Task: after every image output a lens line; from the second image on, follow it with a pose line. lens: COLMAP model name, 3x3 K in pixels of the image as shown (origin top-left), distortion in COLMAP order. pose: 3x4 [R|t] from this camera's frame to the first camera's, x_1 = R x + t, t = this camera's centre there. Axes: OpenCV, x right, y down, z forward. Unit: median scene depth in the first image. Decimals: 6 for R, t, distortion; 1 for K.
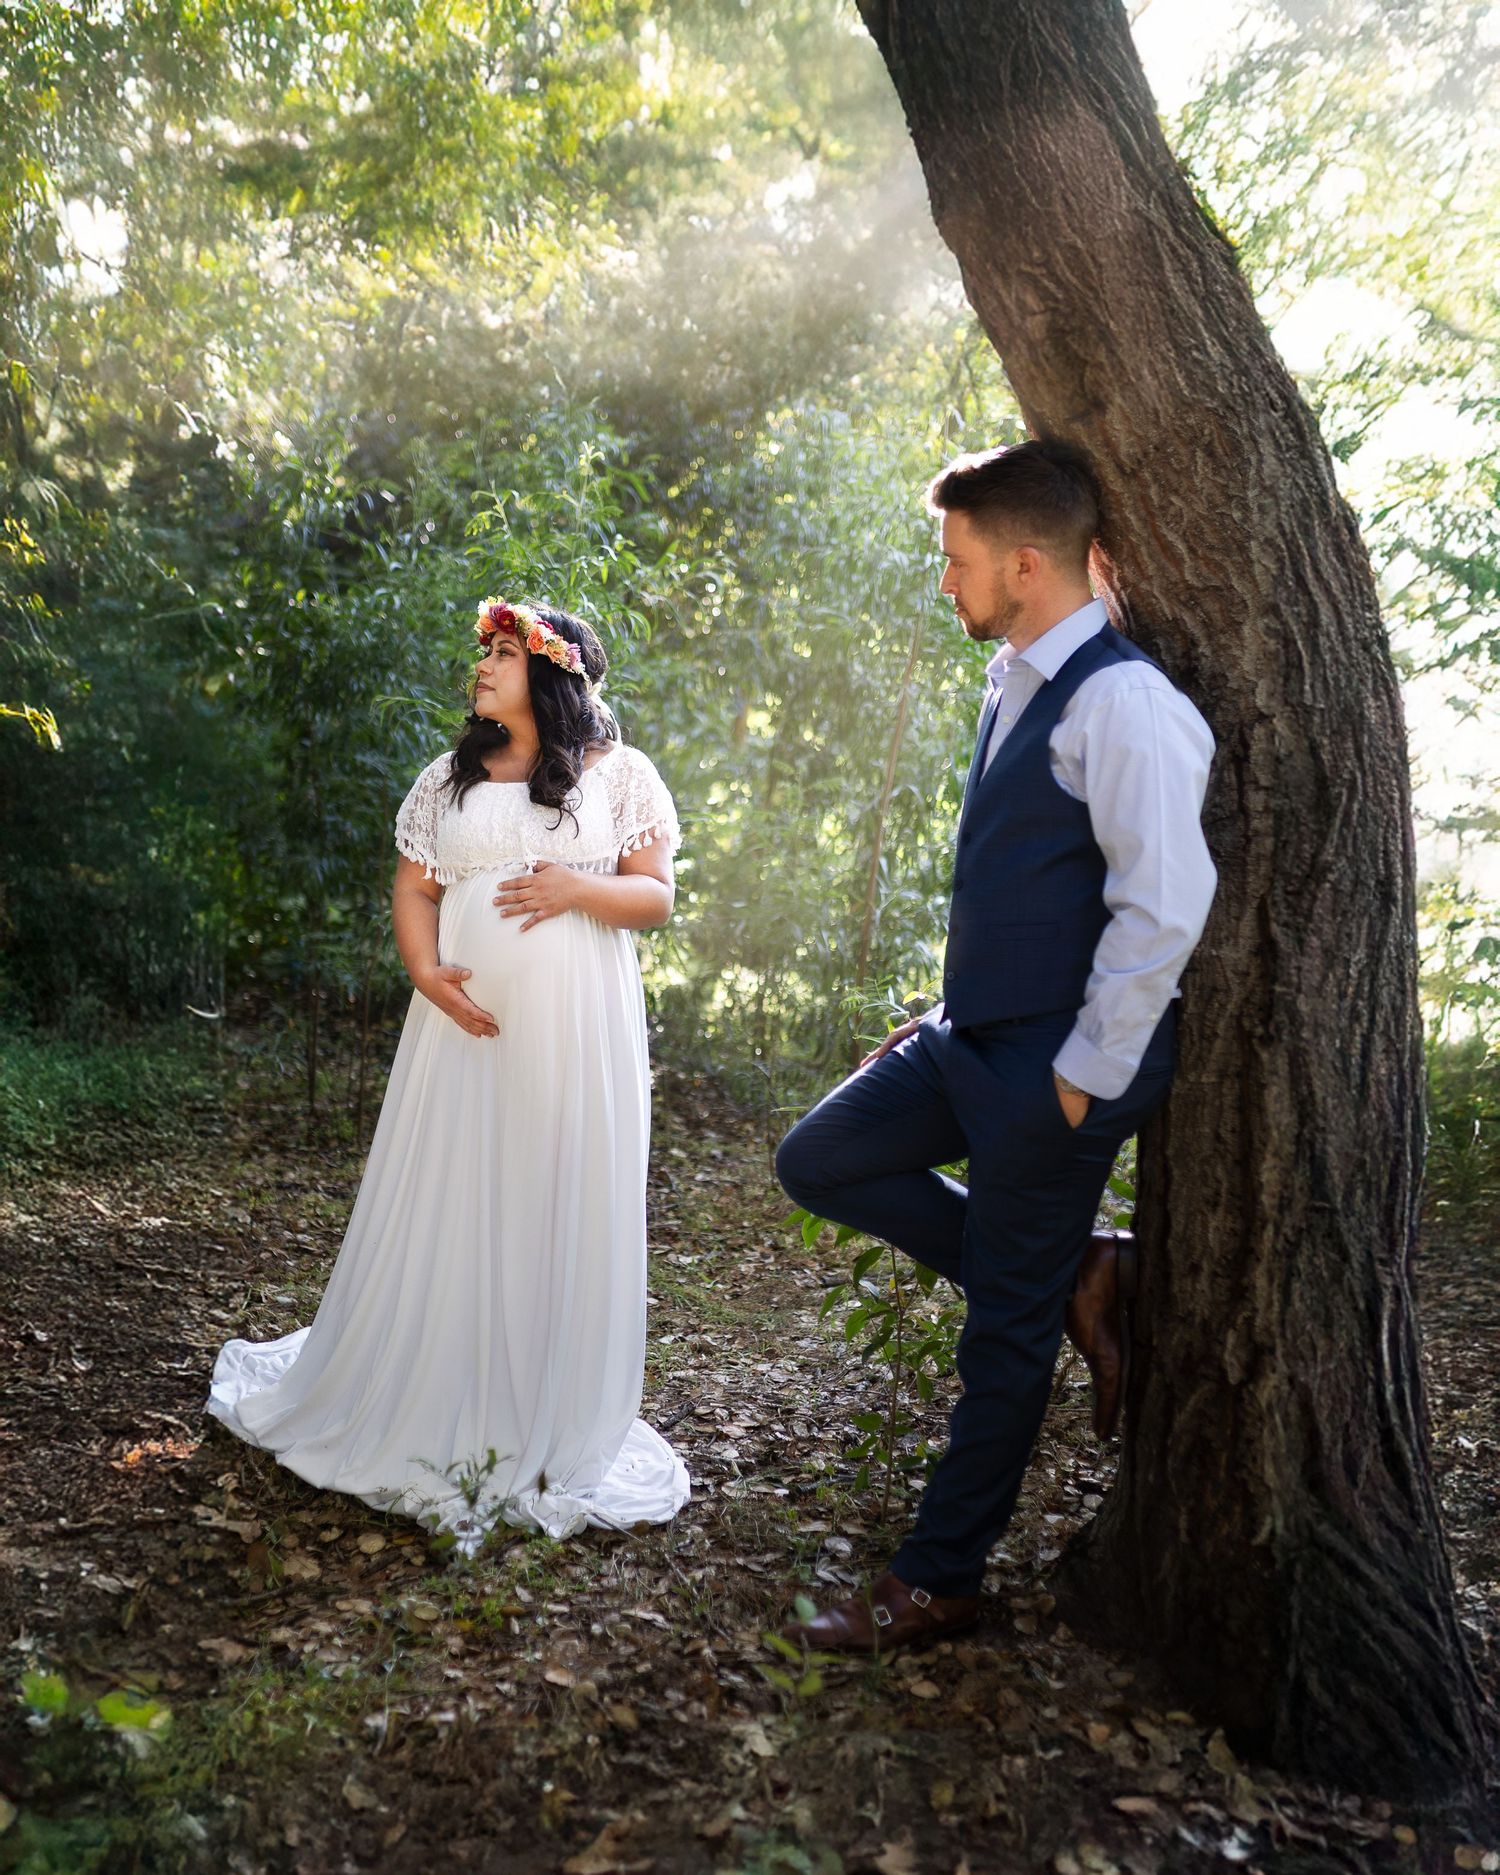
lens RADIAL K [[1780.2, 0, 680.8], [0, 1780.2, 1042.8], [0, 0, 1]] dist [0.009324, 0.005024]
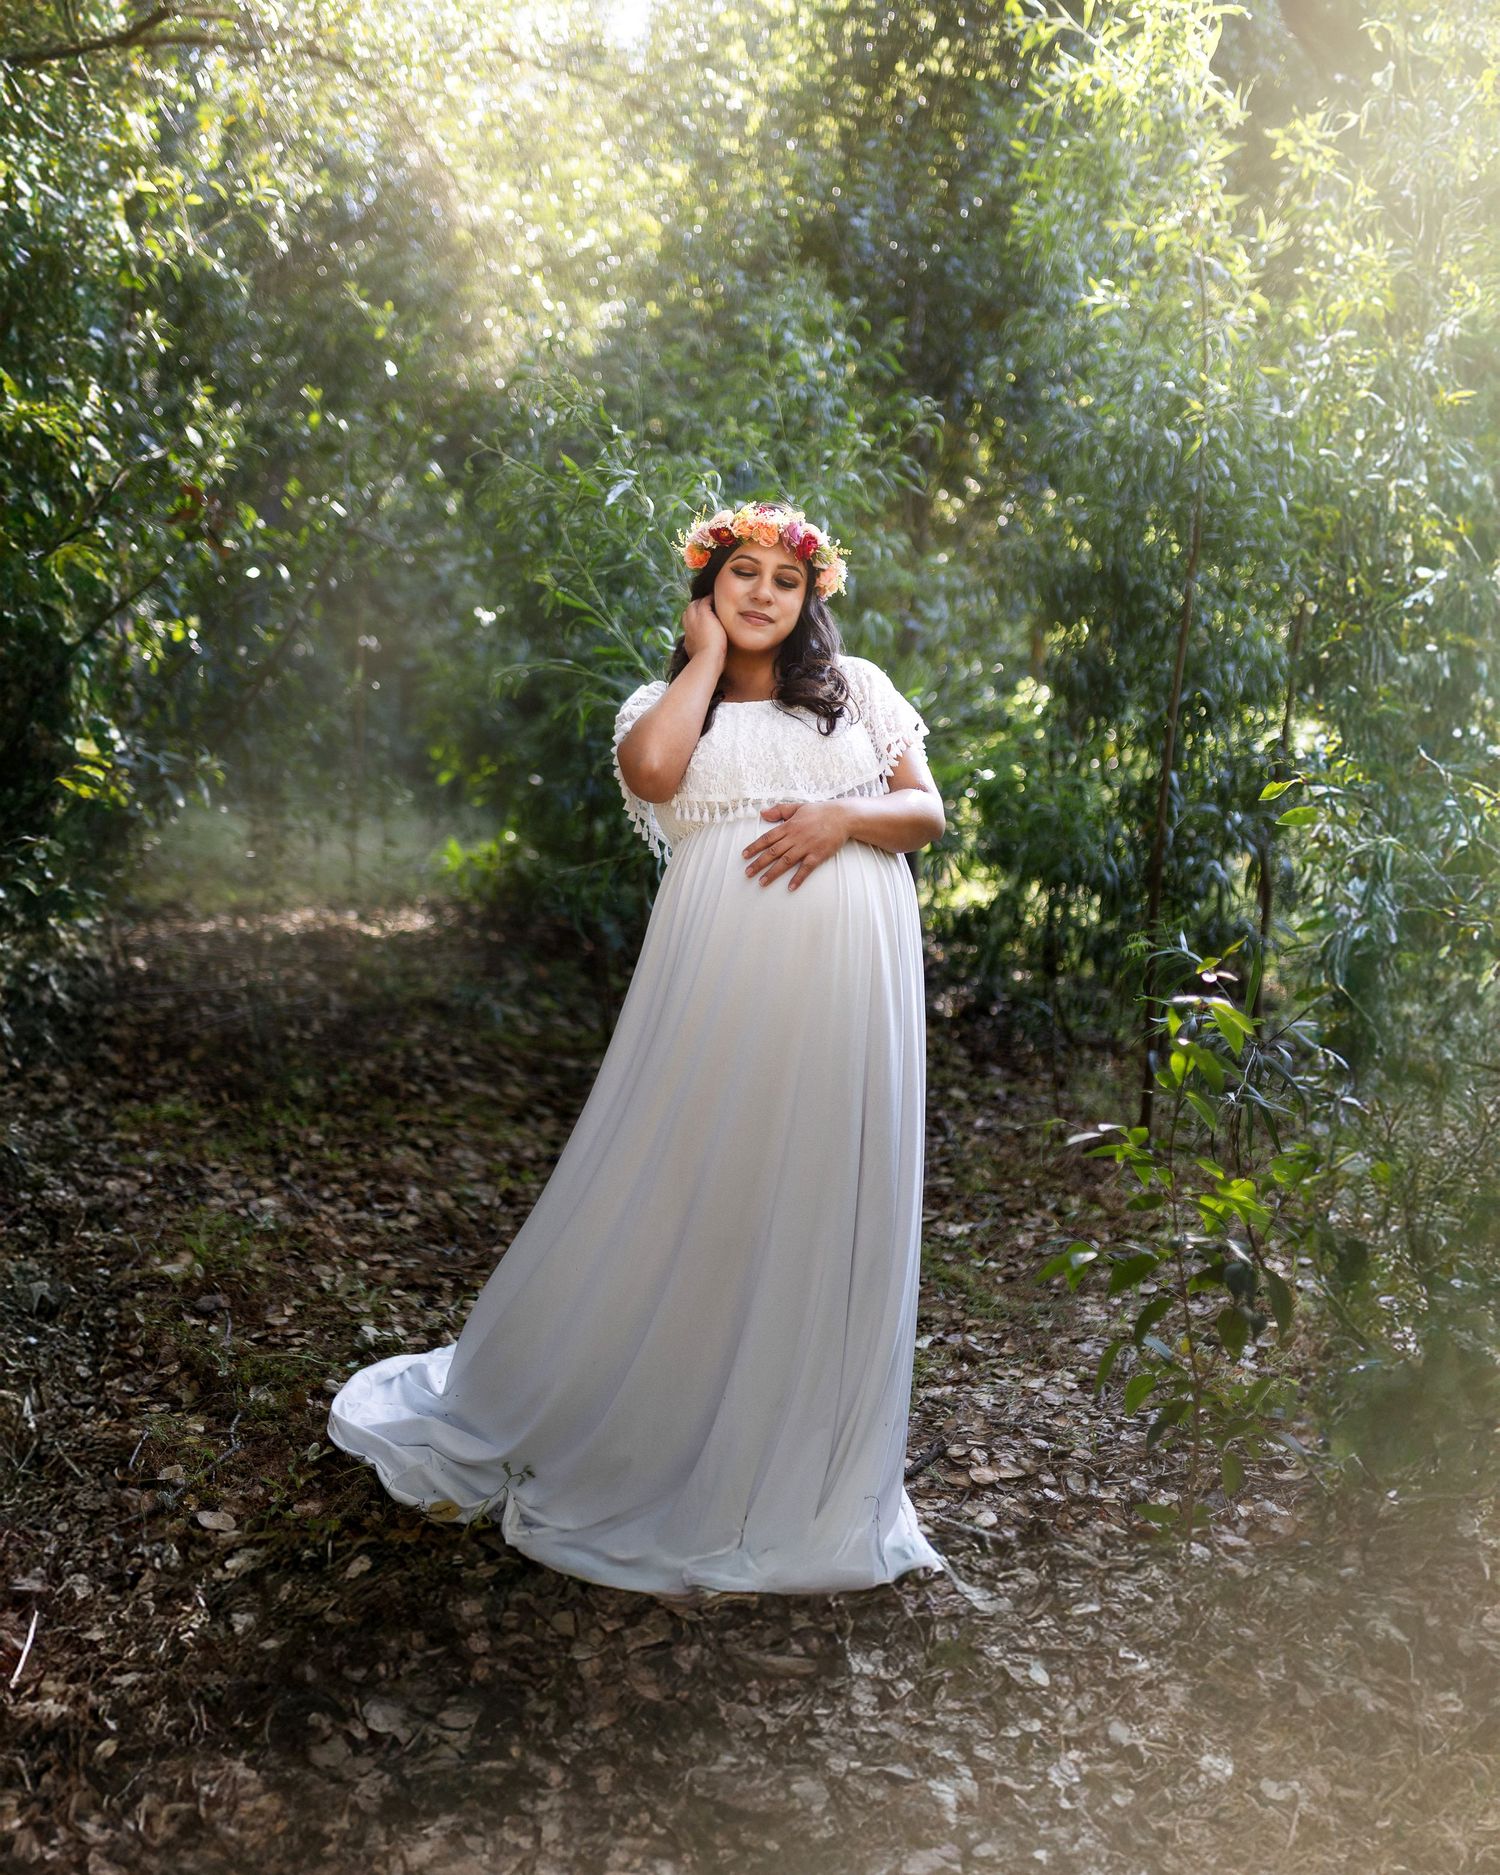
lens RADIAL K [[1634.1, 0, 749.5], [0, 1634.1, 945.1], [0, 0, 1]] dist [-0.061121, 0.002033]
pose [[0.988815, -0.013730, -0.148515, 0.037461], [0.013606, 0.999906, -0.001846, -0.031574], [0.148527, -0.000196, 0.988908, 0.283260]]
